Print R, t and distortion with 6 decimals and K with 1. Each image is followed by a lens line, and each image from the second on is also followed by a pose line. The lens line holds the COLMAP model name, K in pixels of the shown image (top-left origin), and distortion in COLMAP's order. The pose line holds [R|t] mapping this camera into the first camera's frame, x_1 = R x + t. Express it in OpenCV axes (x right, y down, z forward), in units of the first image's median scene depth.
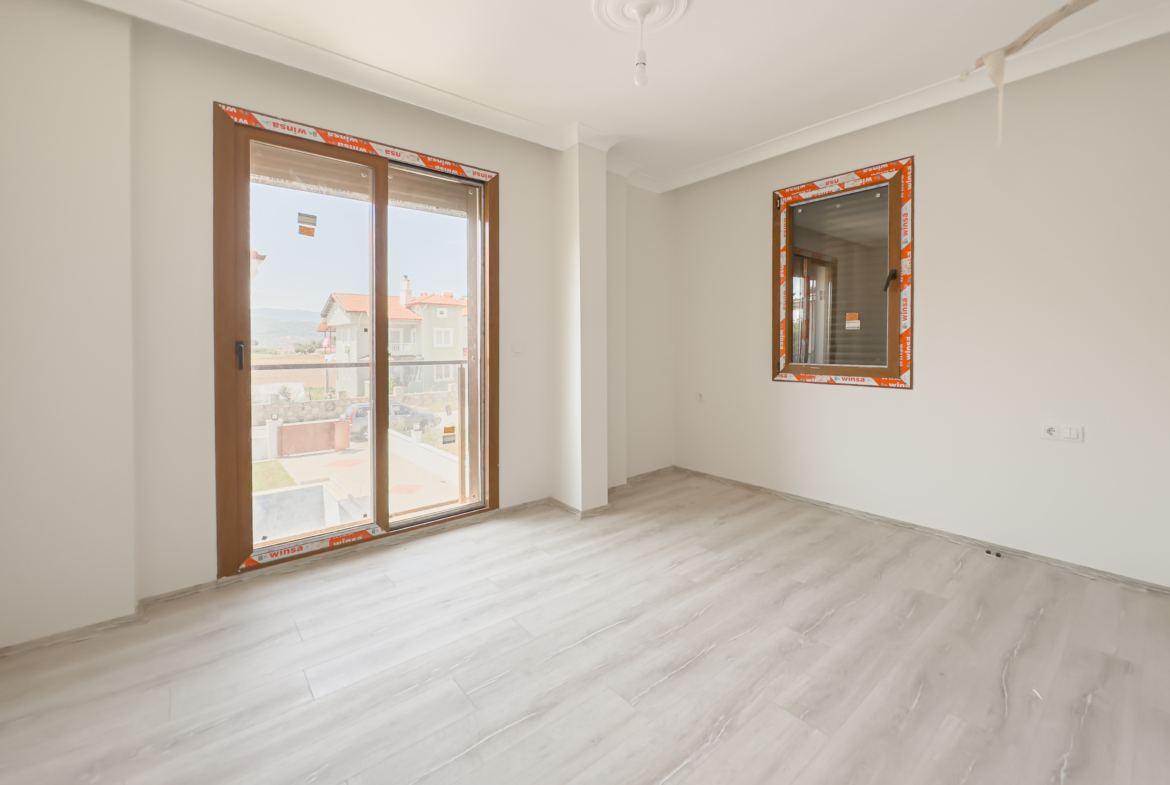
lens RADIAL K [[485.2, 0, 589.8], [0, 485.2, 346.7], [0, 0, 1]] dist [0.001317, 0.000141]
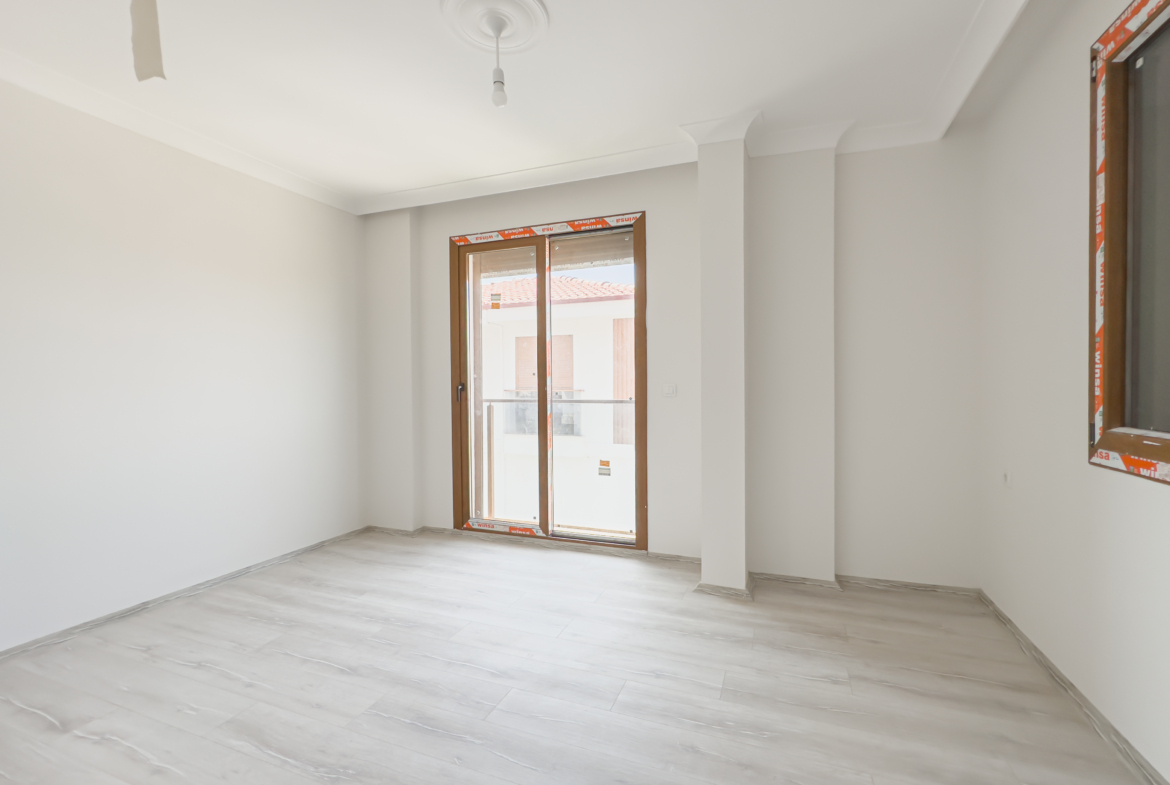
lens RADIAL K [[471.0, 0, 584.6], [0, 471.0, 389.9], [0, 0, 1]] dist [-0.001133, 0.000002]
pose [[0.504467, 0.008893, -0.863385, 0.723444], [-0.001366, 0.999954, 0.009502, -0.004411], [0.863430, -0.003614, 0.504456, 0.513933]]
